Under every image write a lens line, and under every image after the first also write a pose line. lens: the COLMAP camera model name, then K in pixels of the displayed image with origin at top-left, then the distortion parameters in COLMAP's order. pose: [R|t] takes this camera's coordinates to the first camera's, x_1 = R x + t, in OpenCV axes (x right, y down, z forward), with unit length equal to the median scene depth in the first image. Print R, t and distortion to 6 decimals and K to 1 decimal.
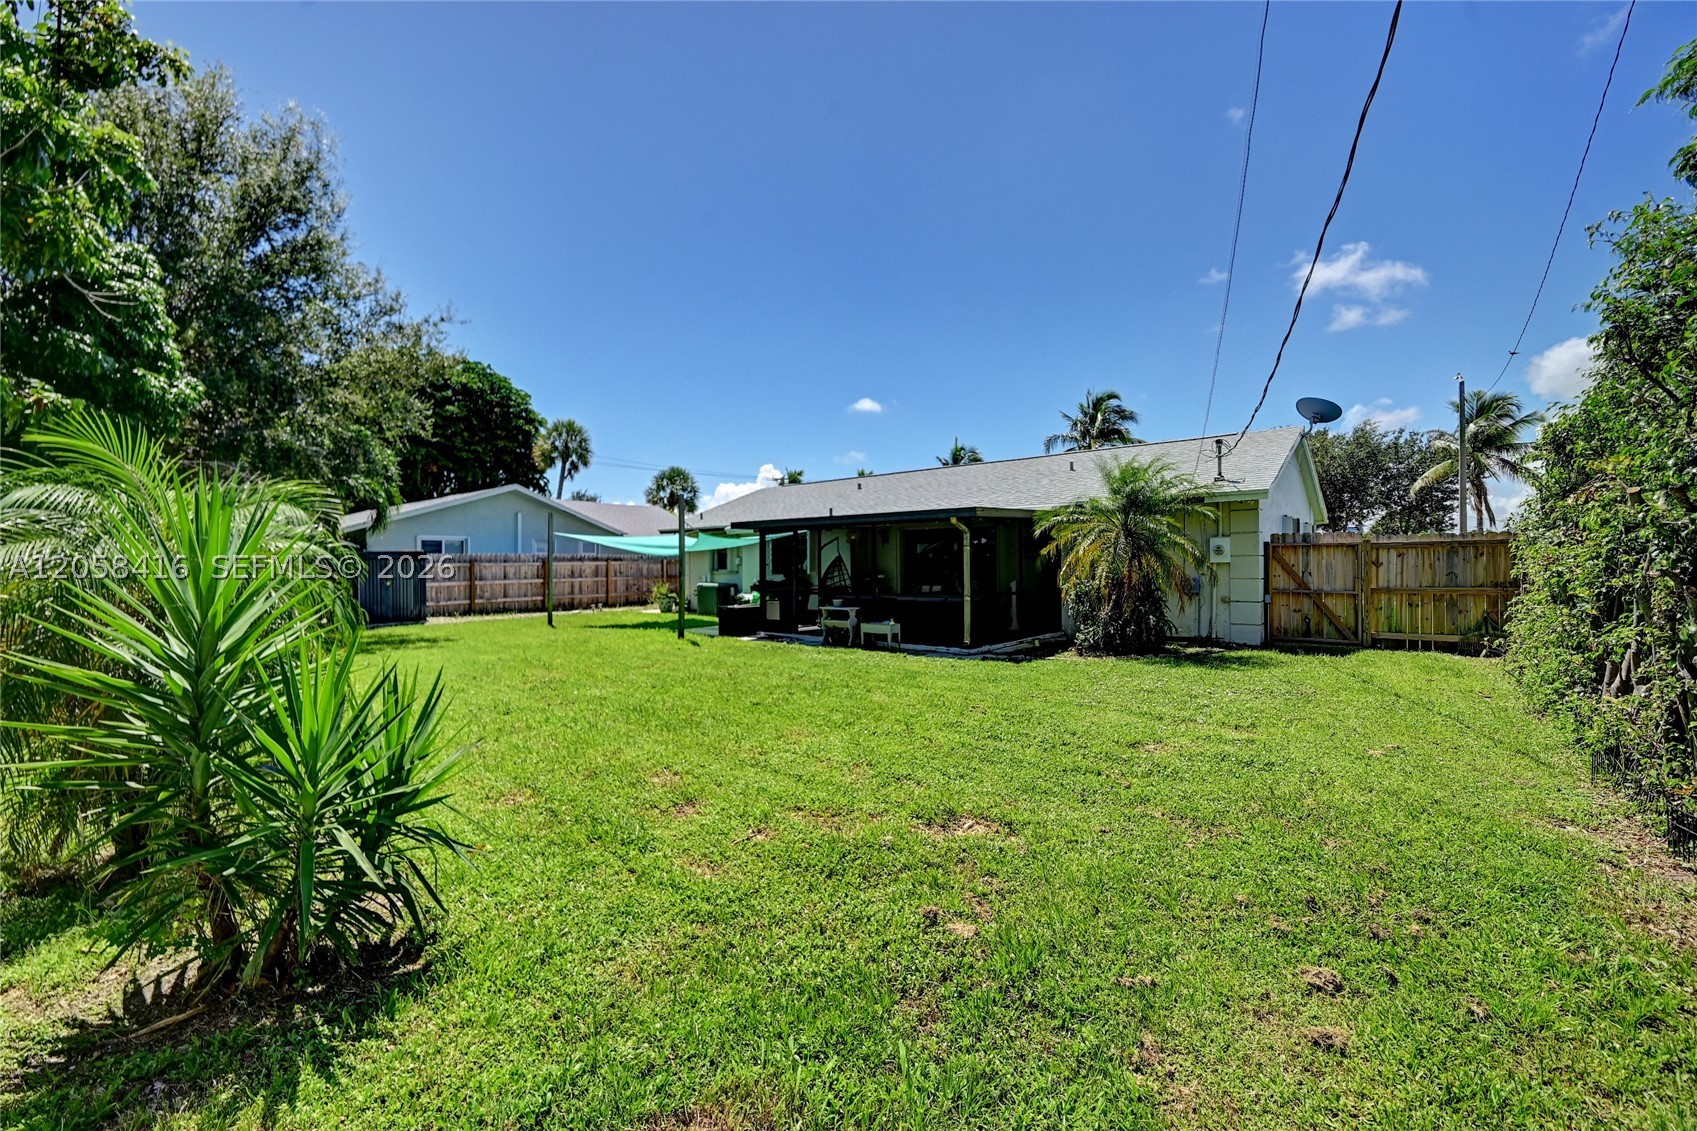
lens RADIAL K [[691.5, 0, 849.0], [0, 691.5, 566.1], [0, 0, 1]] dist [-0.000924, 0.000203]
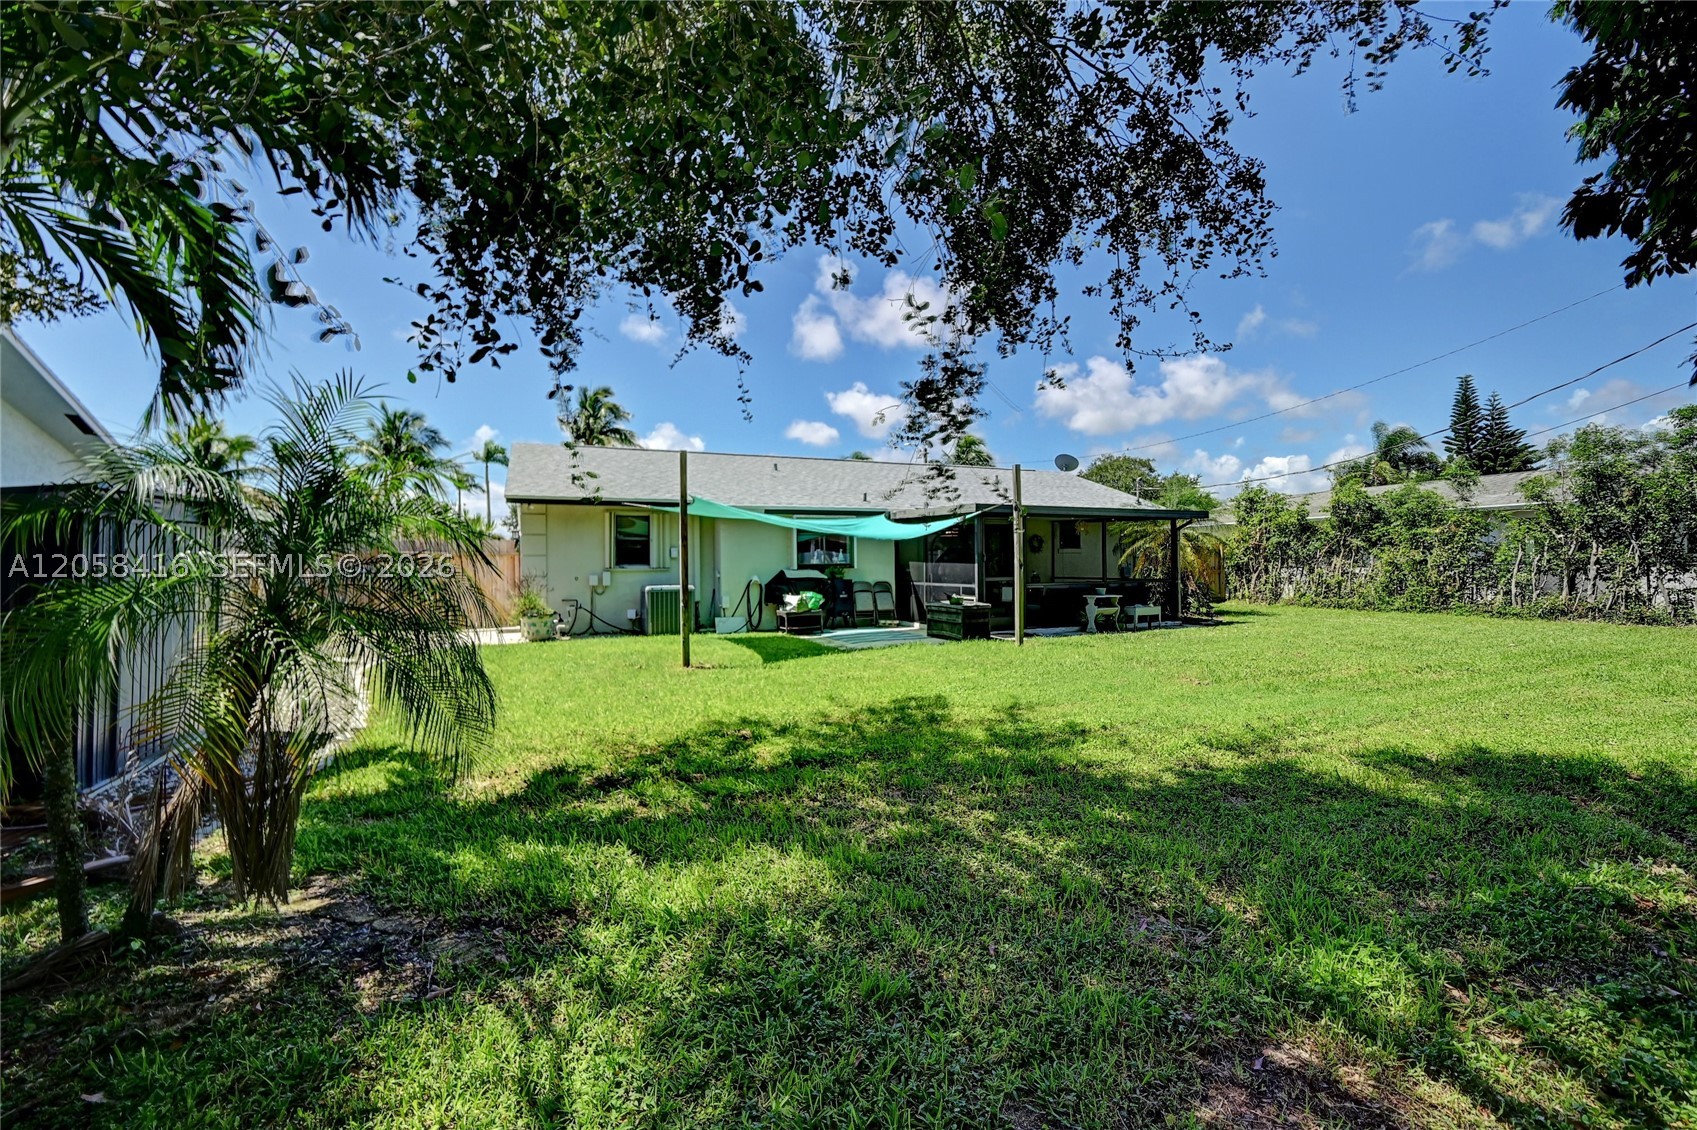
lens RADIAL K [[691.5, 0, 837.4], [0, 691.5, 557.6], [0, 0, 1]] dist [-0.000924, 0.000203]
pose [[0.445338, 0.007308, 0.895333, -0.693333], [0.006002, 0.999920, -0.011146, 0.006399], [-0.895342, 0.010337, 0.445259, 0.534013]]
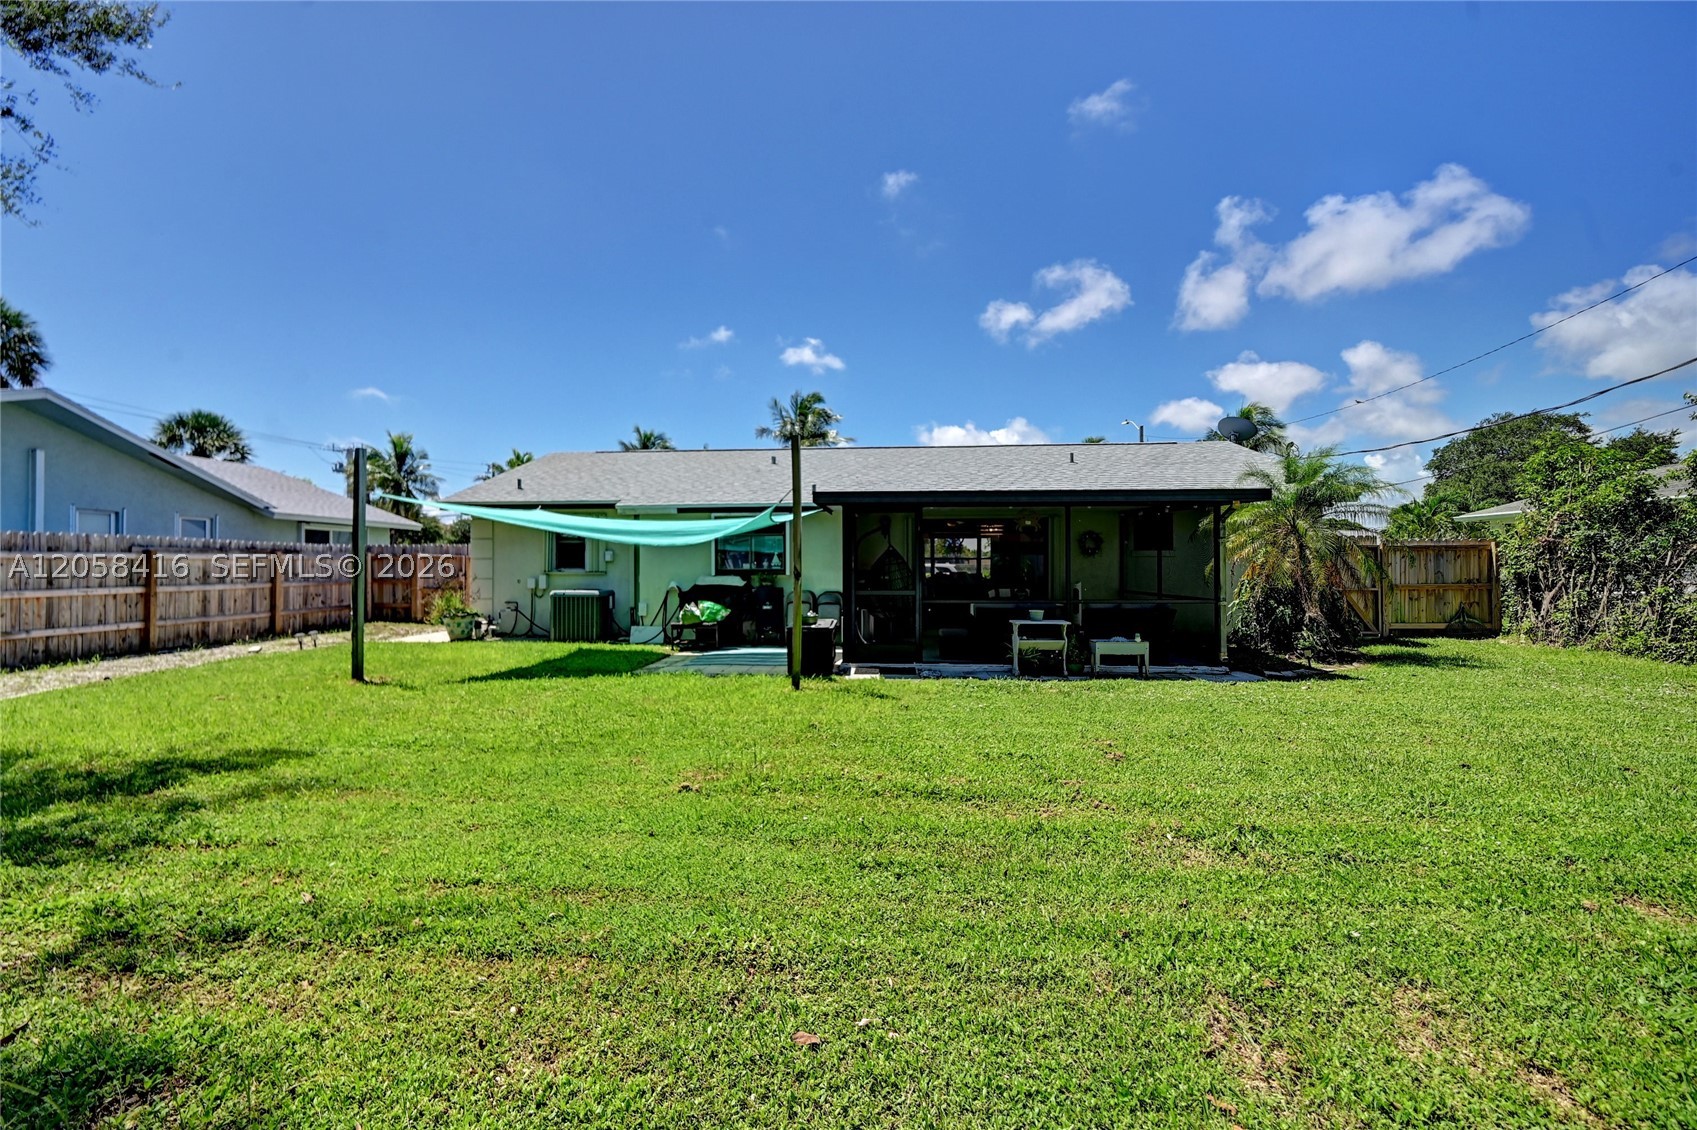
lens RADIAL K [[691.5, 0, 851.7], [0, 691.5, 562.7], [0, 0, 1]] dist [-0.000924, 0.000203]
pose [[0.811437, 0.007170, 0.584396, -0.334493], [-0.003013, 0.999963, -0.008086, 0.003525], [-0.584432, 0.004801, 0.811428, 0.308474]]
